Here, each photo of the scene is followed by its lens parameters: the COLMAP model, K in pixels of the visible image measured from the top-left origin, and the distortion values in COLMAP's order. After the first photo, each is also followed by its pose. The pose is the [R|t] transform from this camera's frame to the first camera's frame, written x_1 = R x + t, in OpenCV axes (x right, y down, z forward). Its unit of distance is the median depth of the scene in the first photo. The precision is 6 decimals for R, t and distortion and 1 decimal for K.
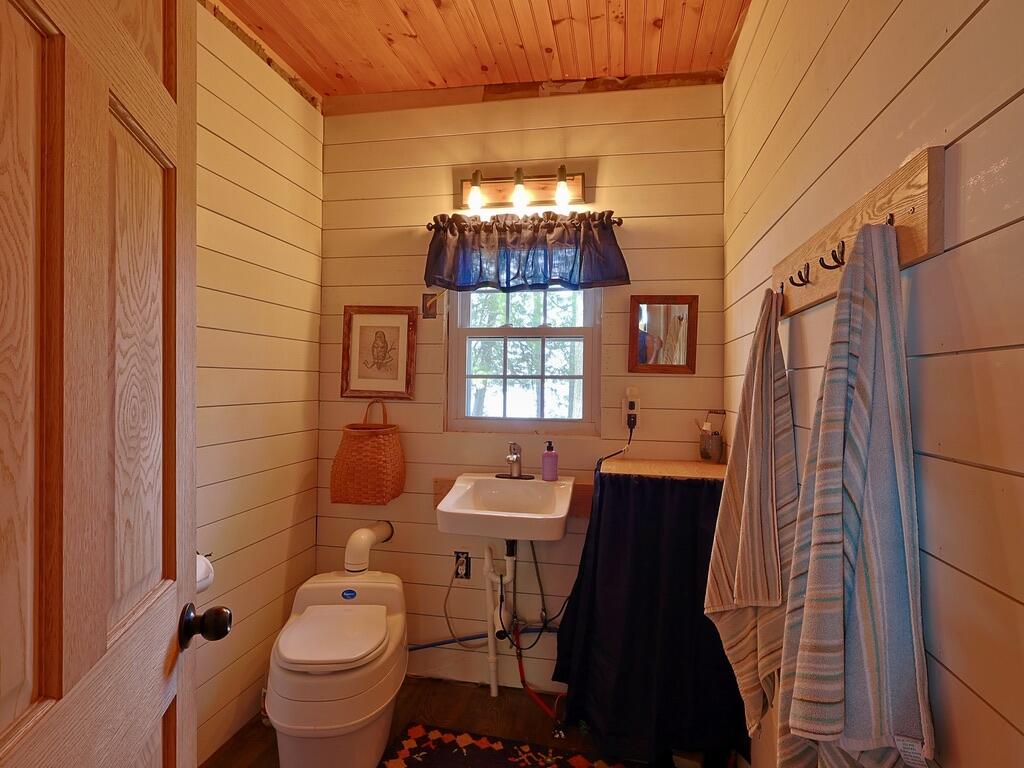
lens RADIAL K [[565.2, 0, 512.0], [0, 565.2, 384.0], [0, 0, 1]] dist [-0.003226, 0.002897]
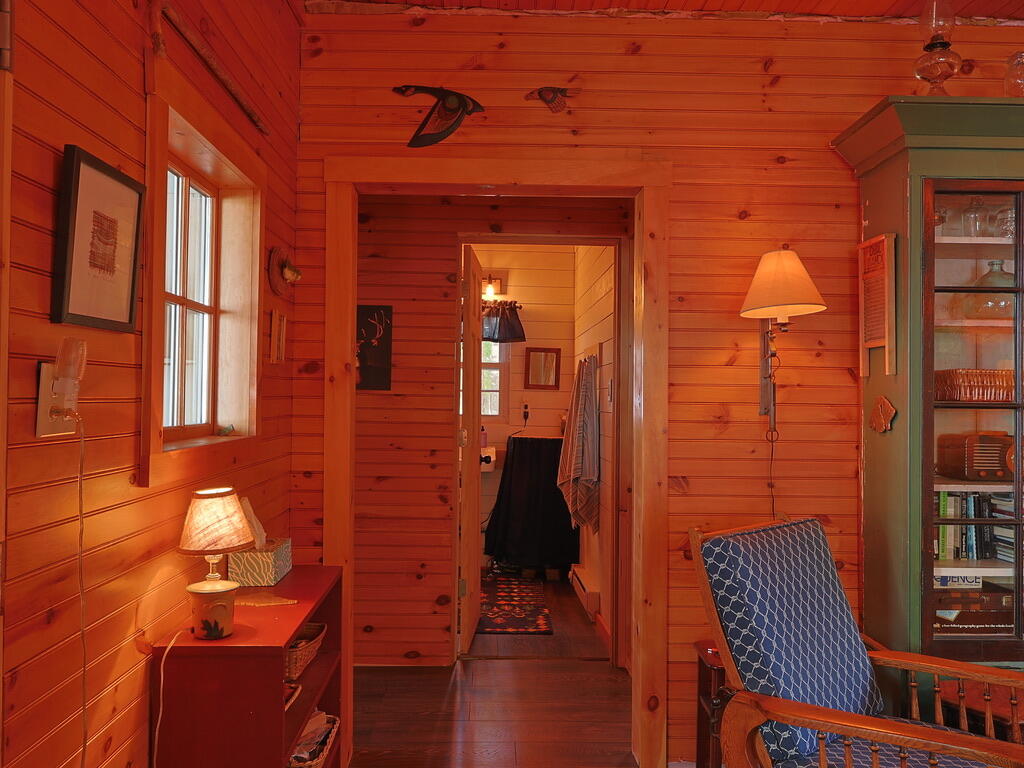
lens RADIAL K [[742.9, 0, 512.0], [0, 742.9, 384.0], [0, 0, 1]] dist [0.000152, -0.000016]
pose [[0.977145, 0.011065, 0.212286, -0.344335], [-0.007432, 0.999812, -0.017905, 0.007545], [-0.212444, 0.015919, 0.977044, -1.342893]]
